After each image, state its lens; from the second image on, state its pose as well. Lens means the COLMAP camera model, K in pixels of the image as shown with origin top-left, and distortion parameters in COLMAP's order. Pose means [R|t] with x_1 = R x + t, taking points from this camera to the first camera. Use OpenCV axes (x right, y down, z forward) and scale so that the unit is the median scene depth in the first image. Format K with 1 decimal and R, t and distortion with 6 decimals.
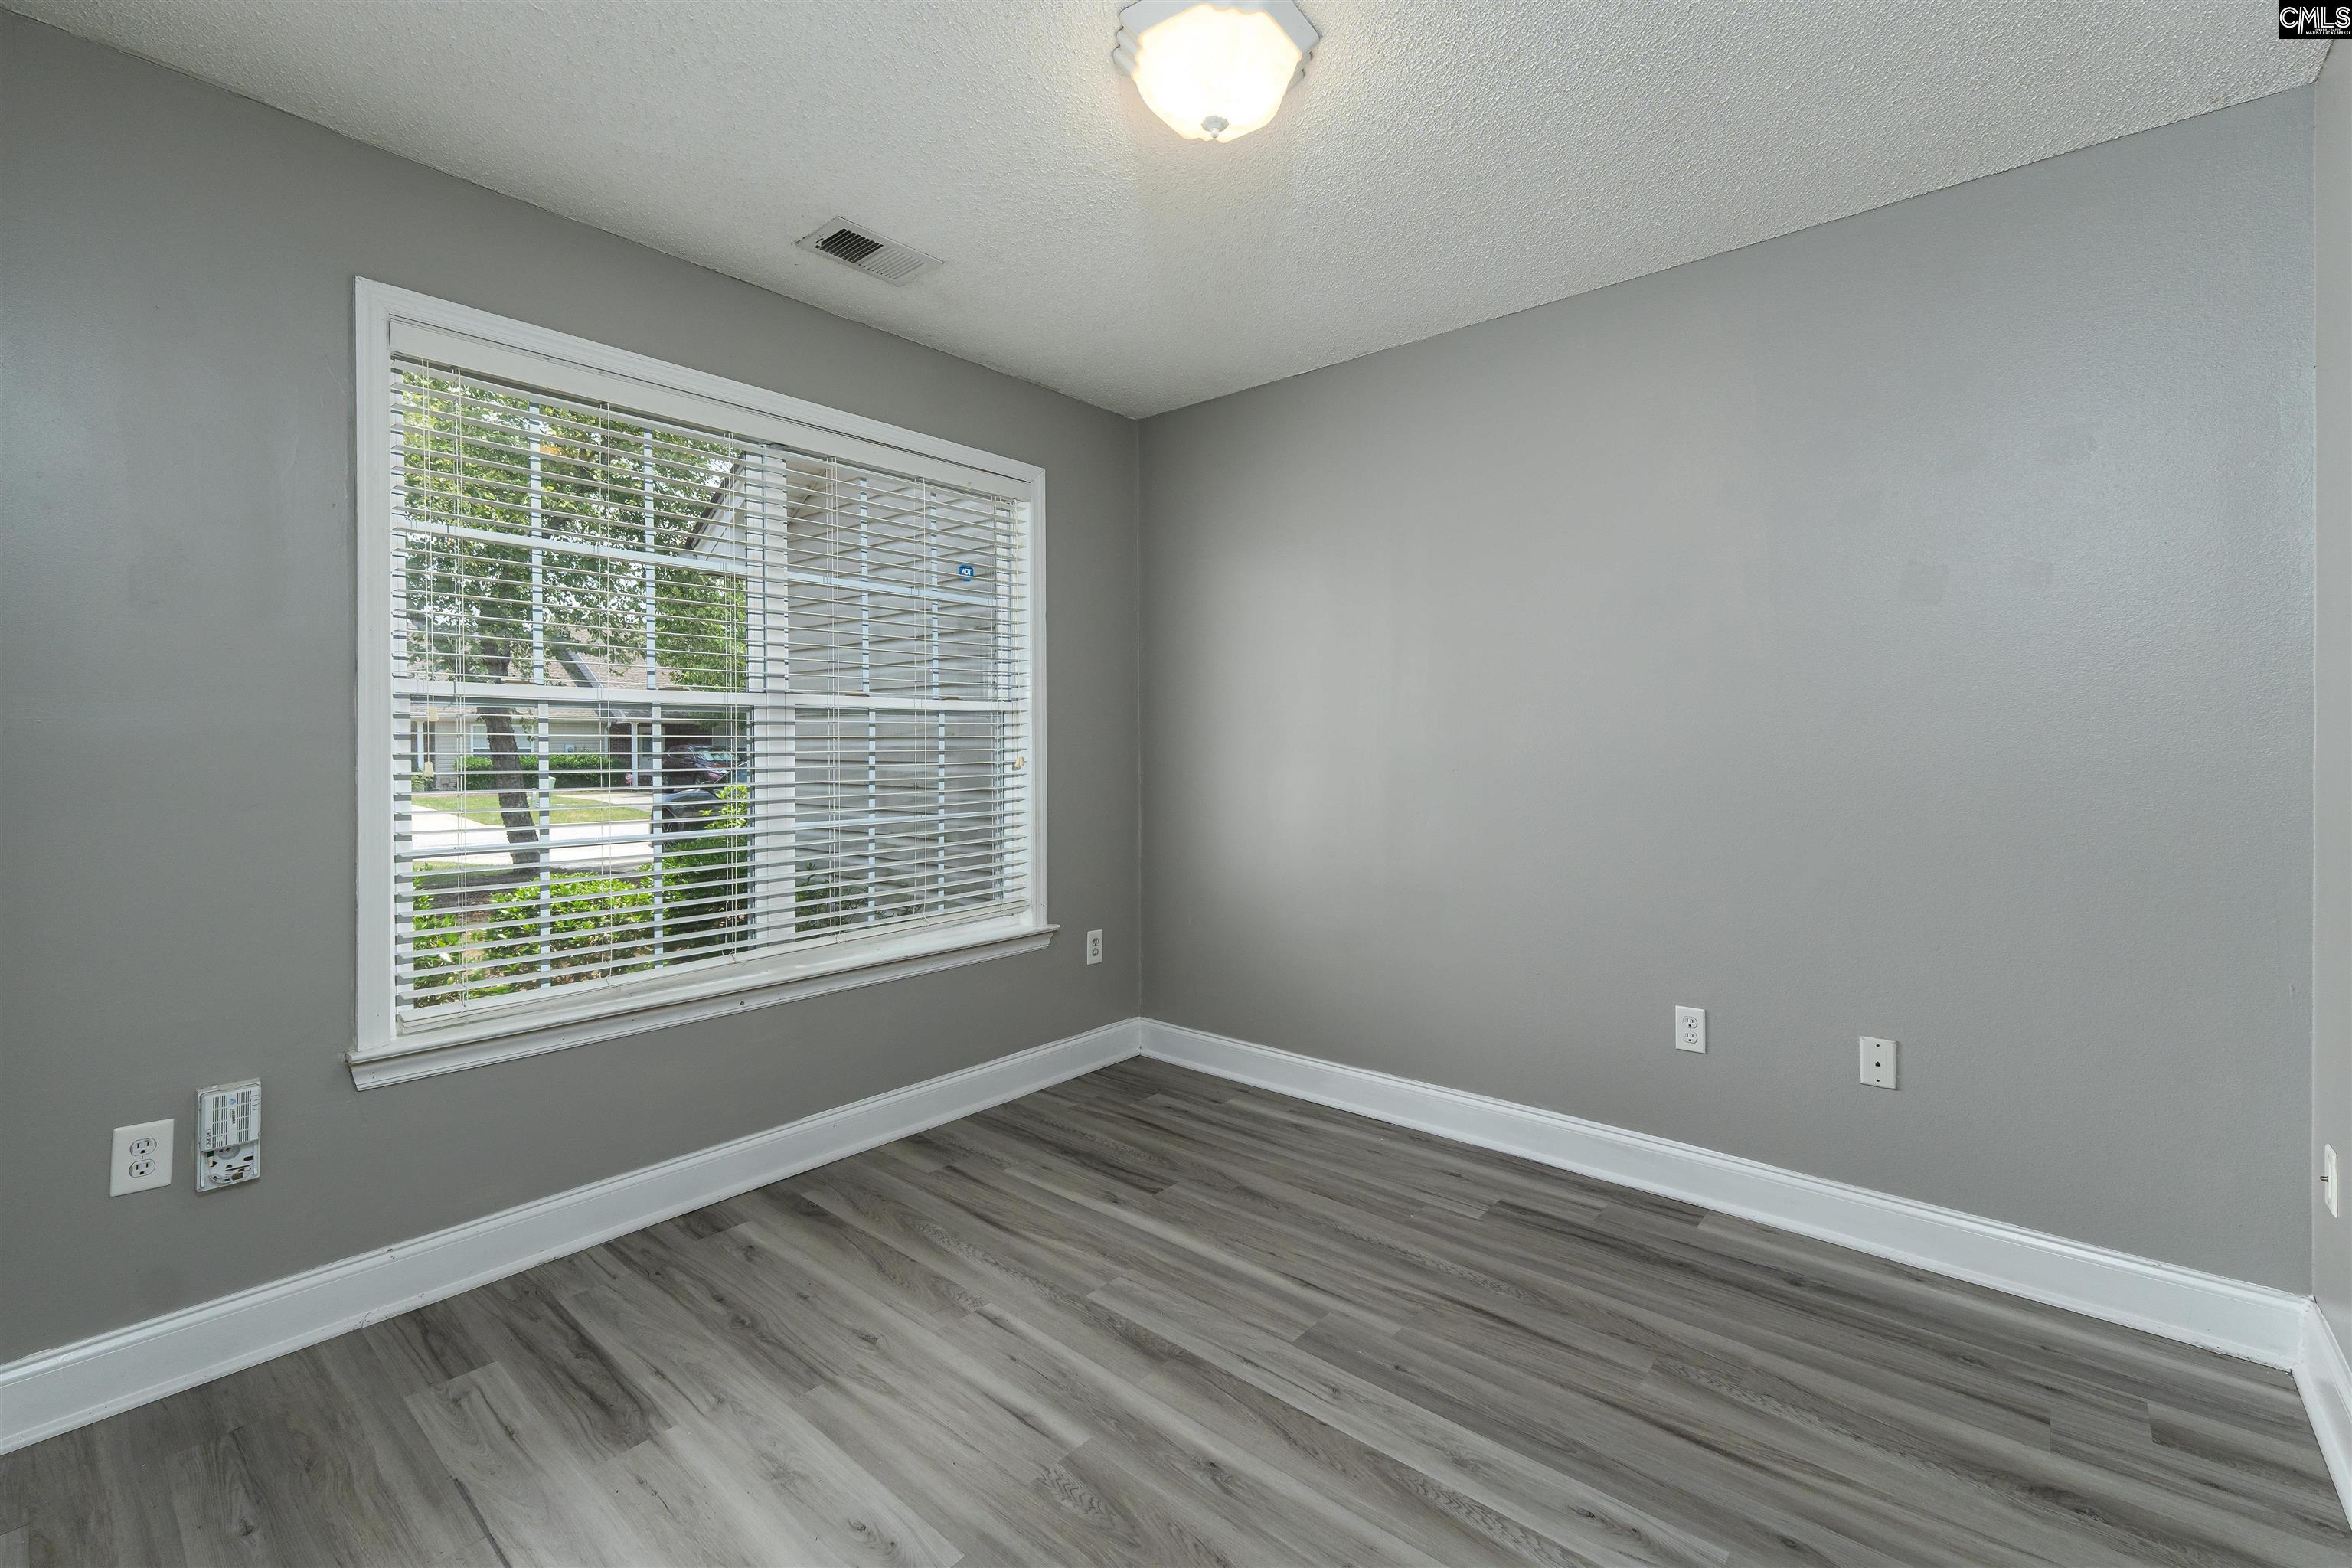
lens RADIAL K [[1007.8, 0, 1177.8], [0, 1007.8, 731.0], [0, 0, 1]] dist [0.006567, -0.000217]
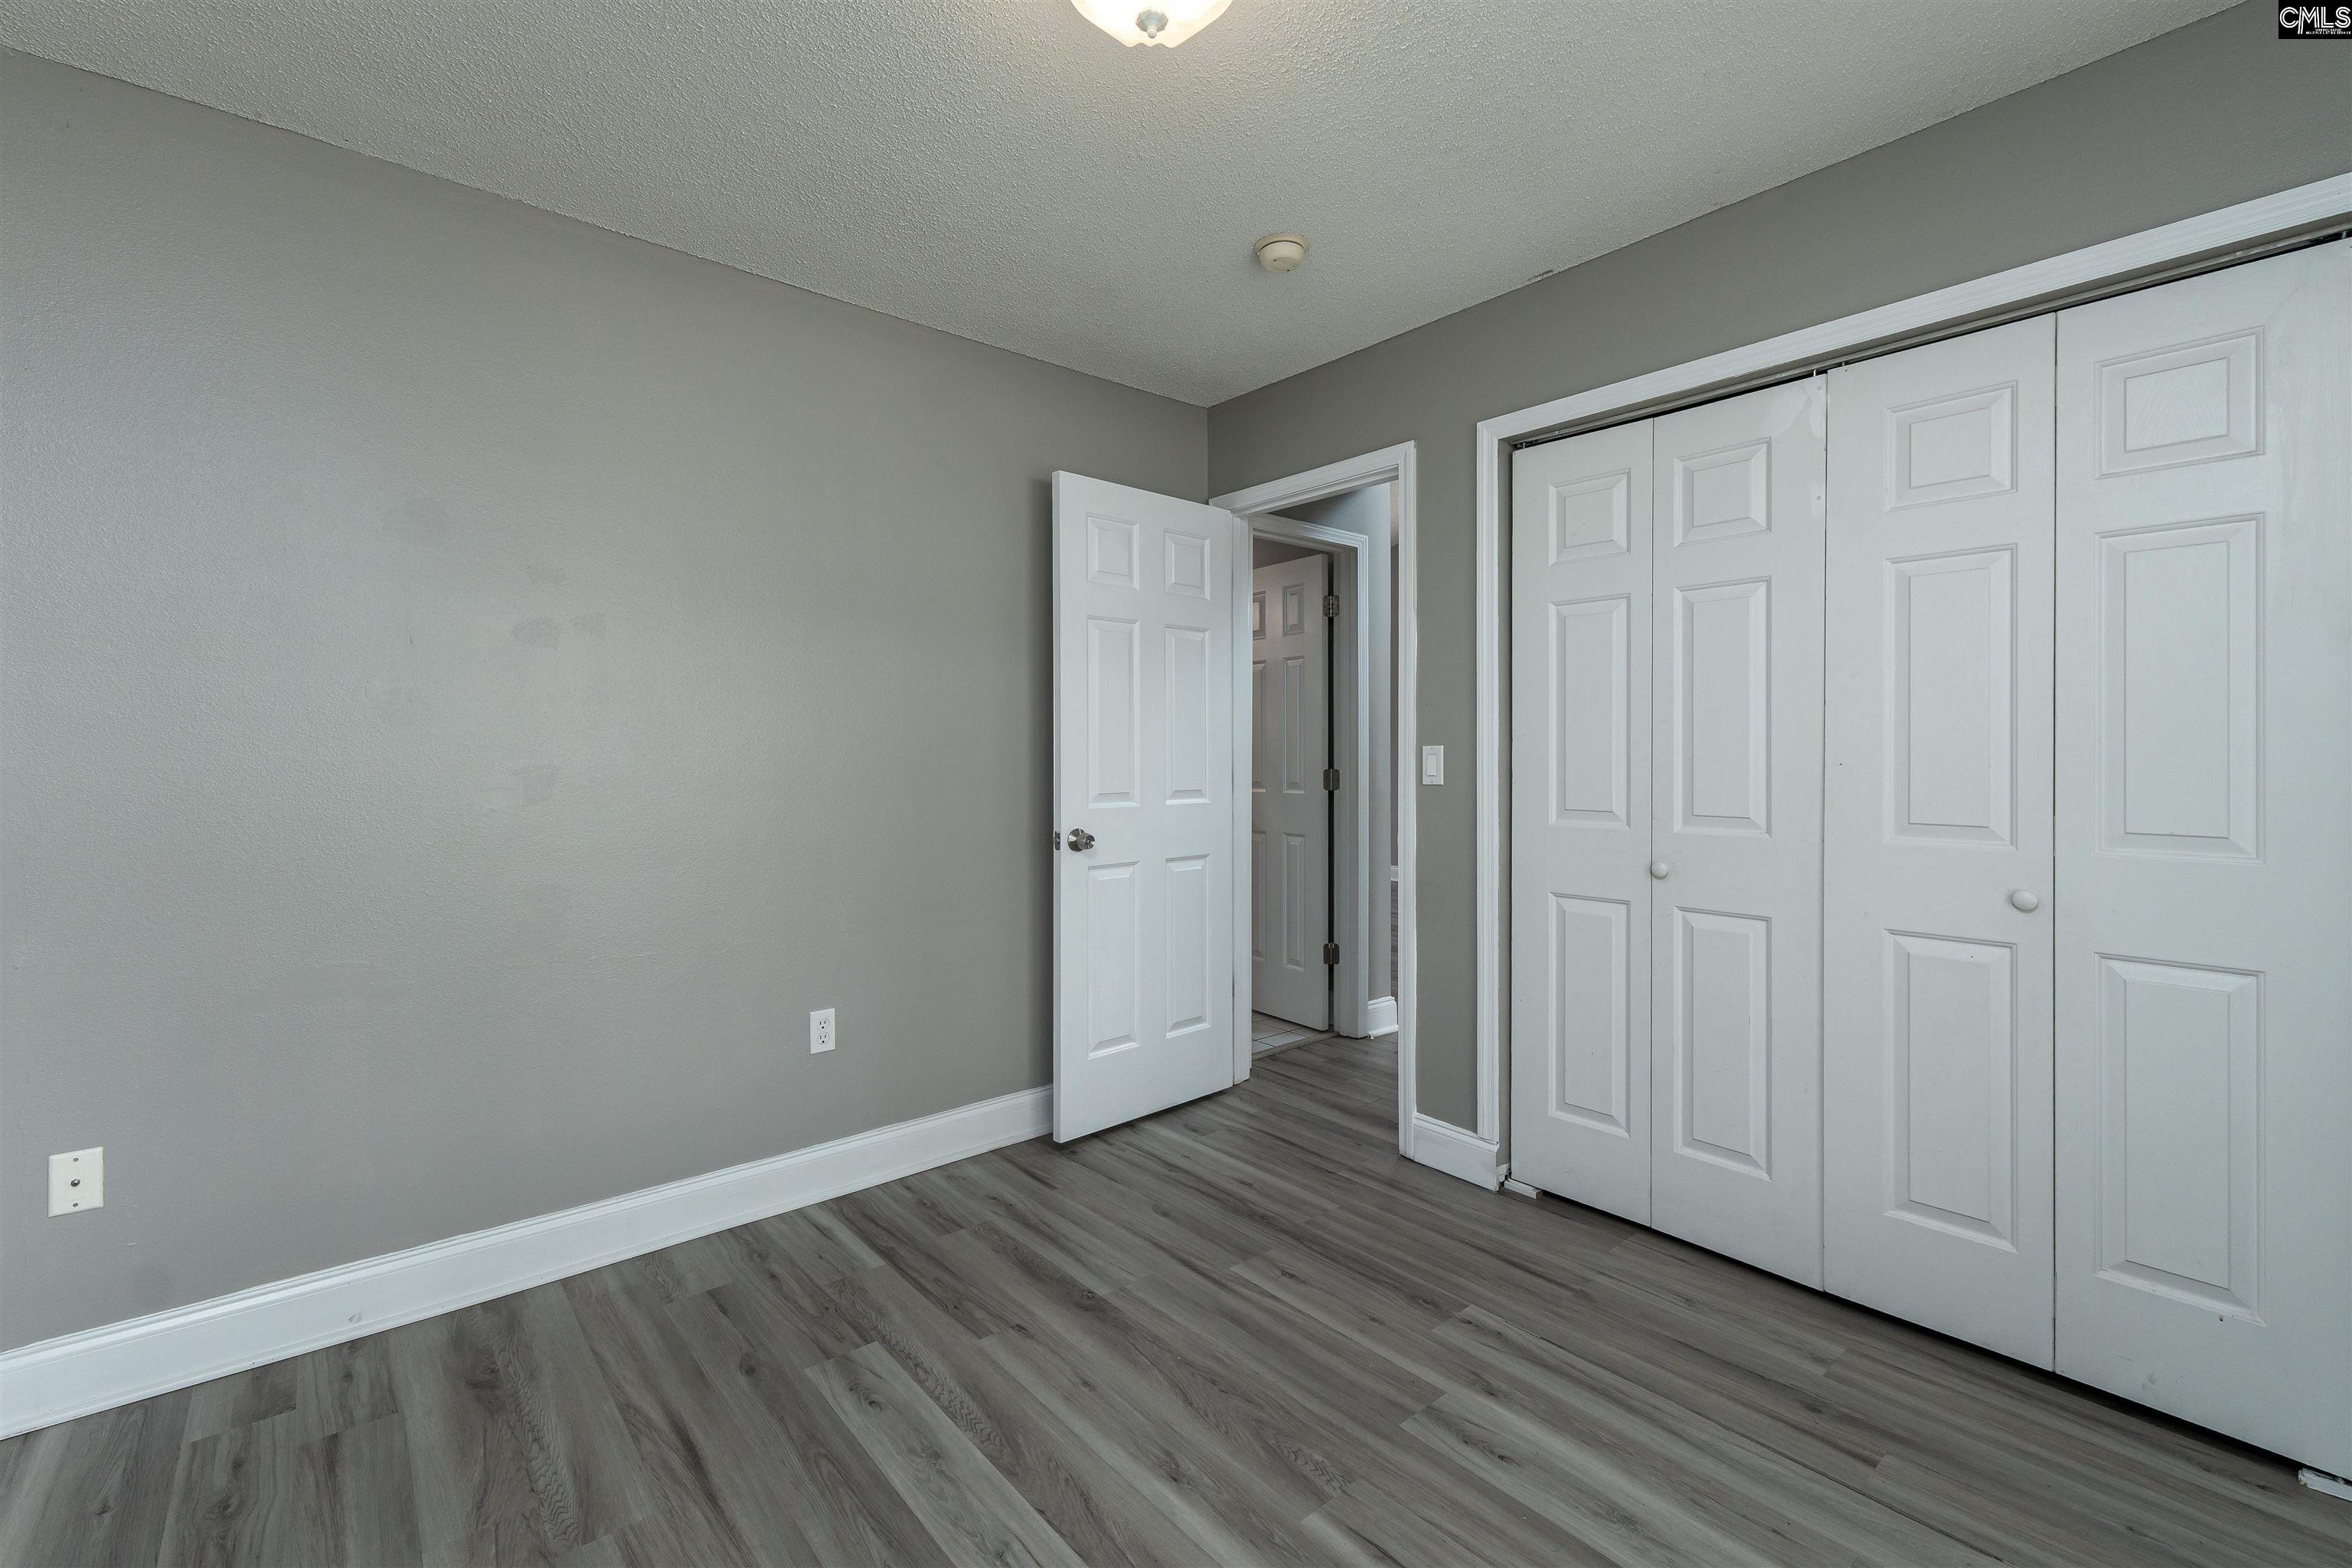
lens RADIAL K [[1007.8, 0, 1177.8], [0, 1007.8, 731.0], [0, 0, 1]] dist [0.006567, -0.000217]
pose [[-0.987231, 0.003532, 0.159256, -0.129684], [-0.001039, 0.999590, -0.028609, 0.020560], [-0.159292, -0.028410, -0.986823, 2.012786]]
